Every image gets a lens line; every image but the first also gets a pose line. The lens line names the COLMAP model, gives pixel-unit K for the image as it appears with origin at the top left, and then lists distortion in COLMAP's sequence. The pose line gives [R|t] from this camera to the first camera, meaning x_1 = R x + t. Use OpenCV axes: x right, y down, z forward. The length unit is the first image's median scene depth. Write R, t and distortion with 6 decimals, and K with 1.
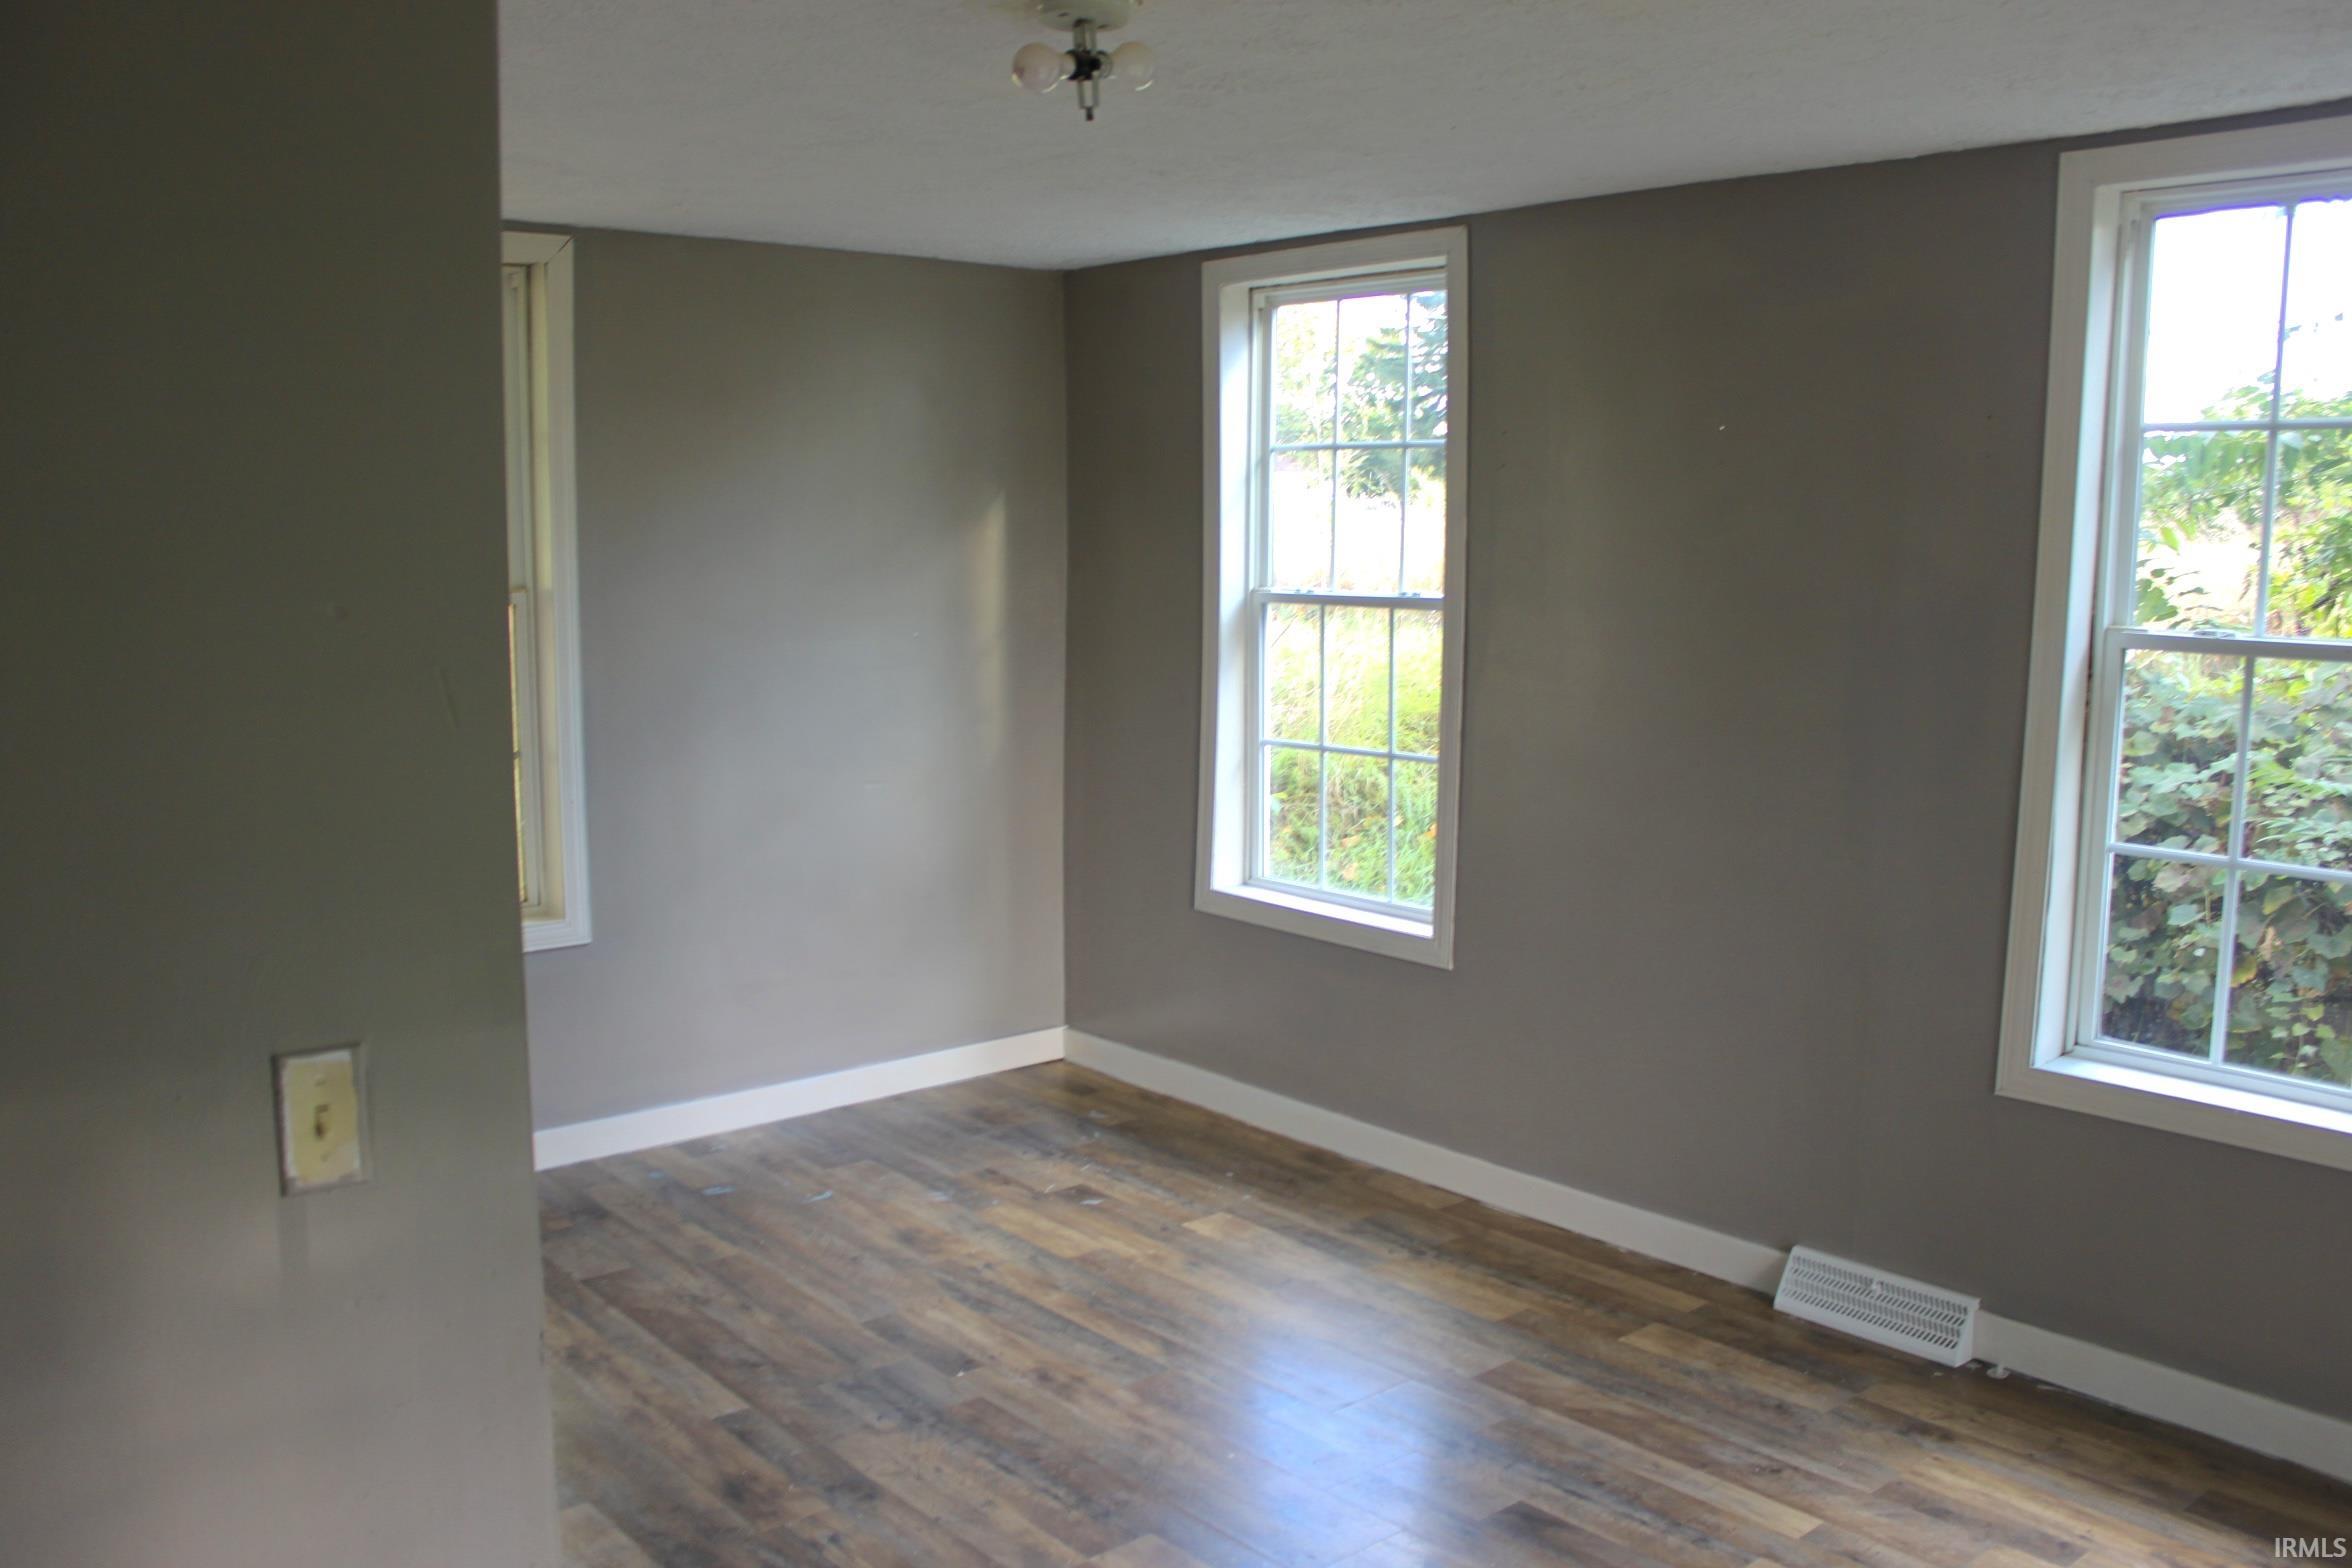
lens RADIAL K [[1975.5, 0, 1166.3], [0, 1975.5, 830.3], [0, 0, 1]] dist [-0.068693, 0.045157]
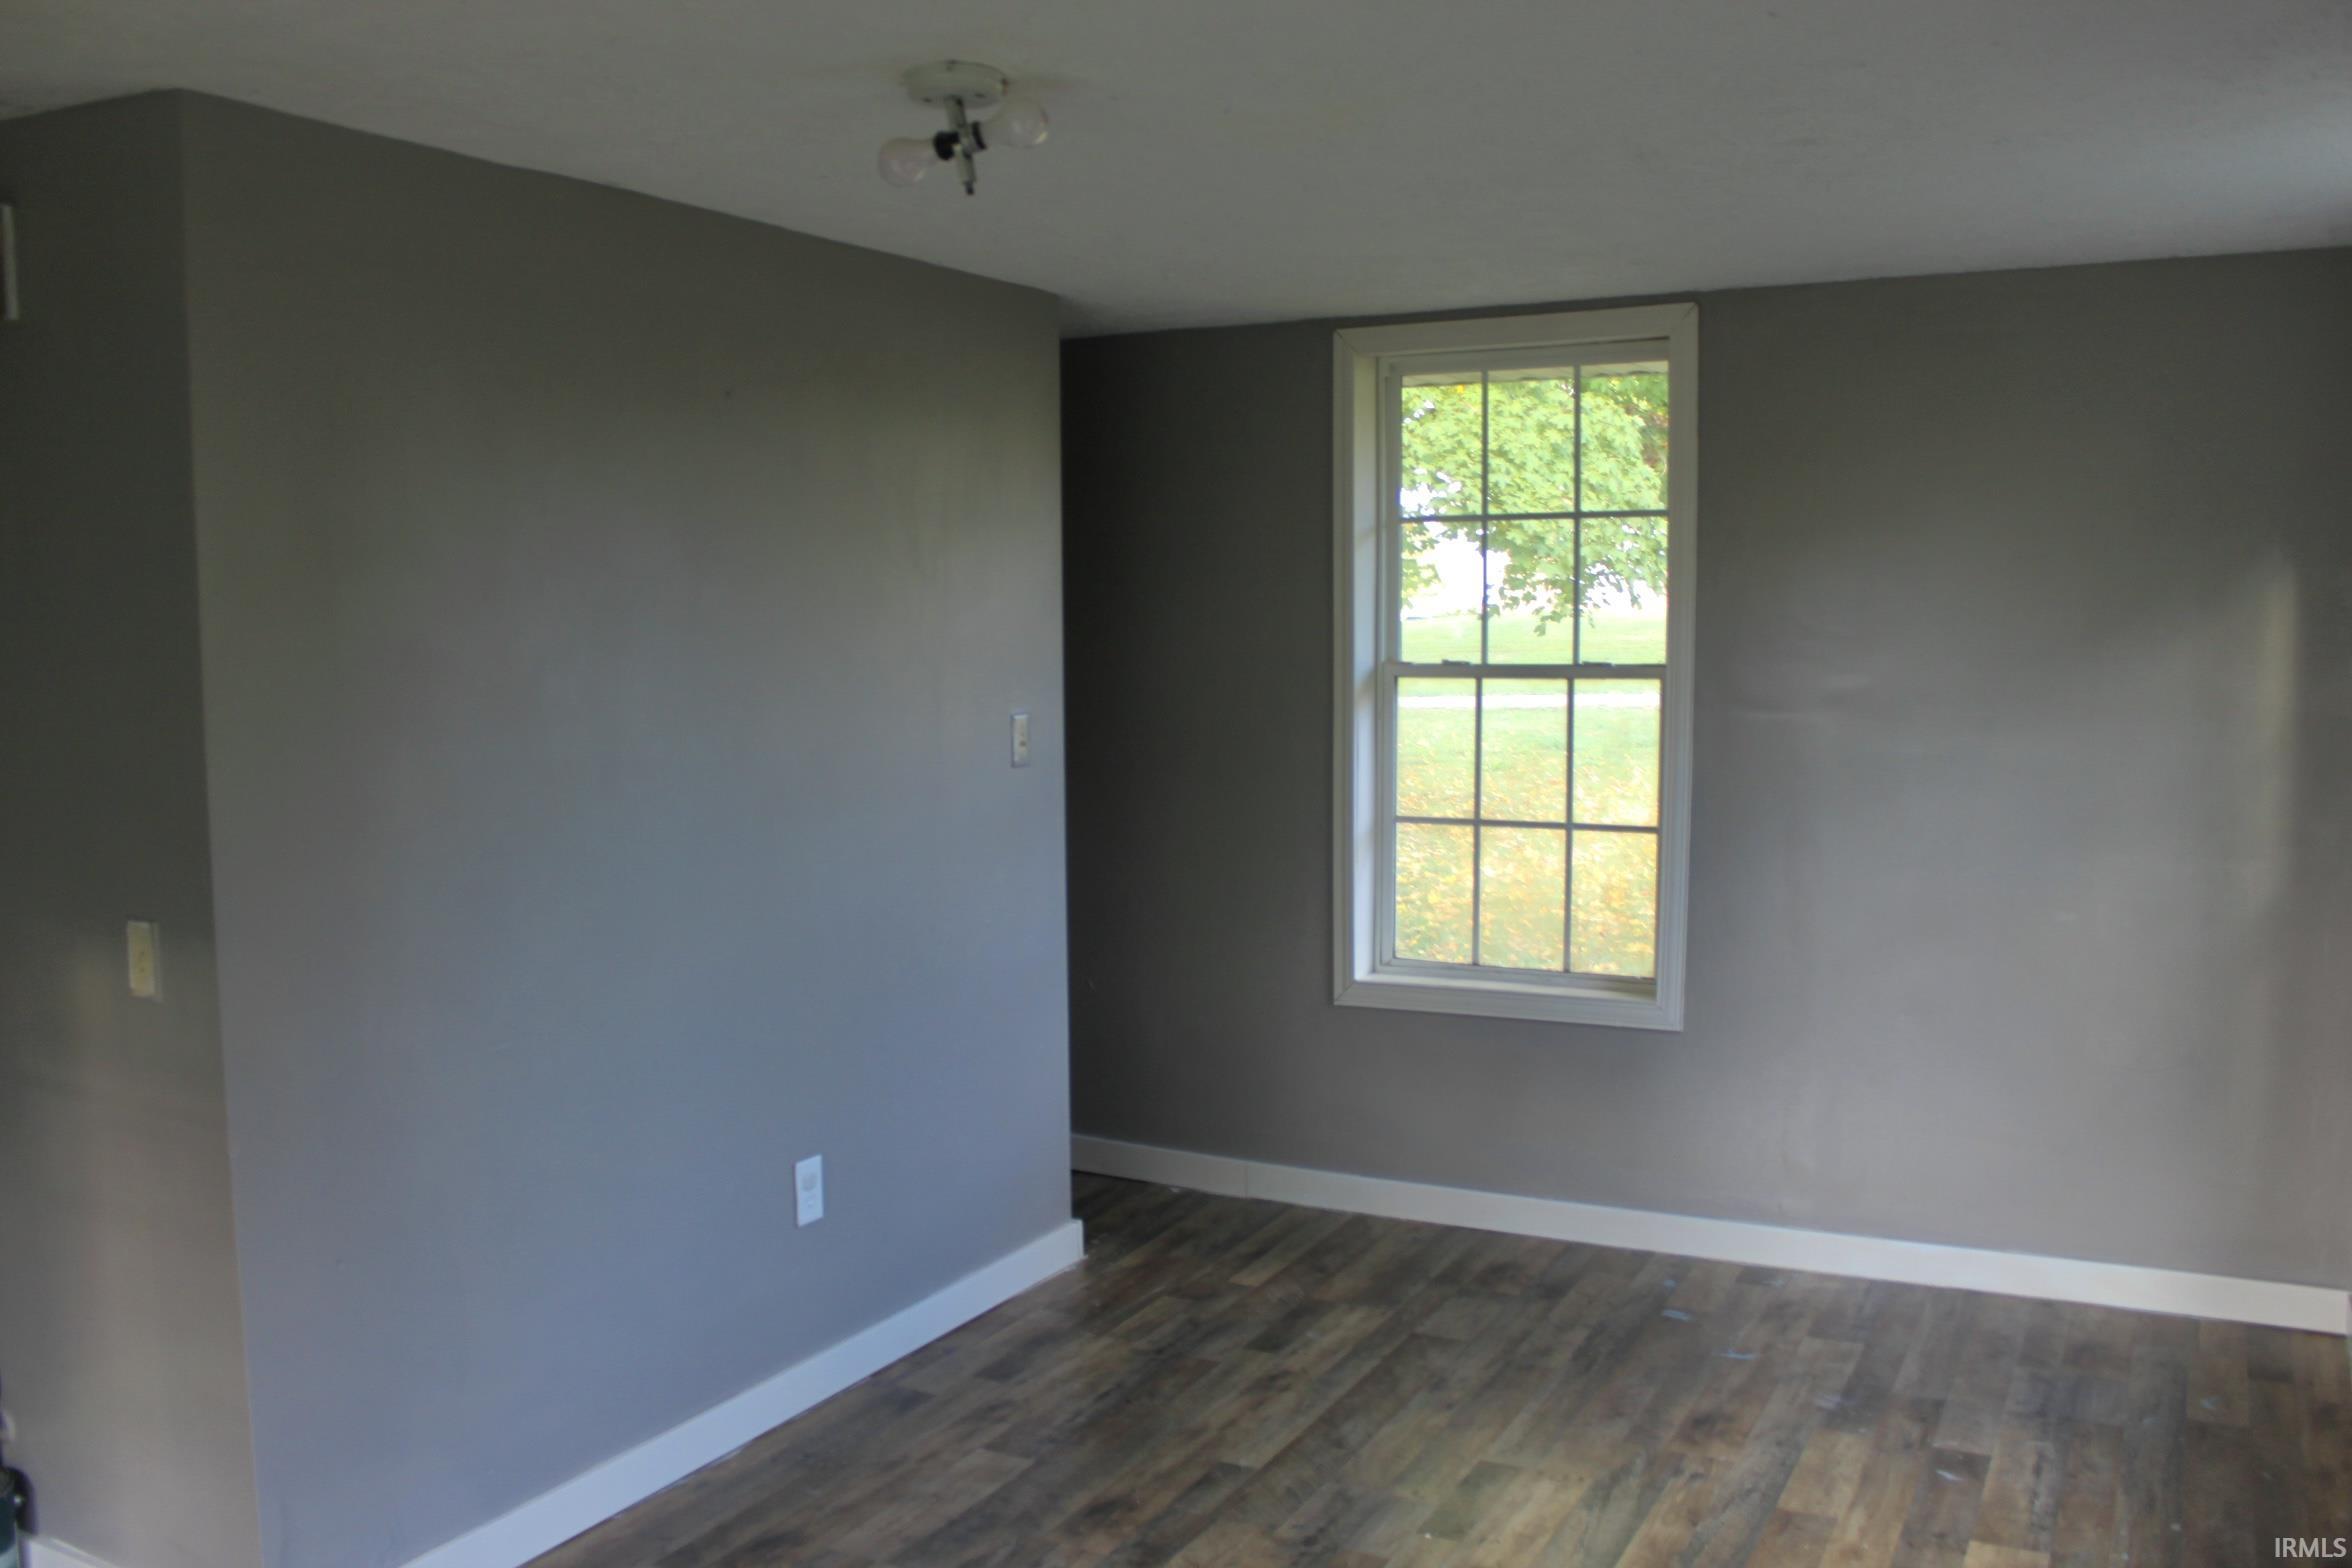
lens RADIAL K [[1975.5, 0, 1176.6], [0, 1975.5, 786.6], [0, 0, 1]] dist [-0.068693, 0.045157]
pose [[0.361511, 0.058906, -0.930505, 0.561247], [-0.117832, 0.992887, 0.017076, -0.052943], [0.924892, 0.103470, 0.365880, 0.455443]]
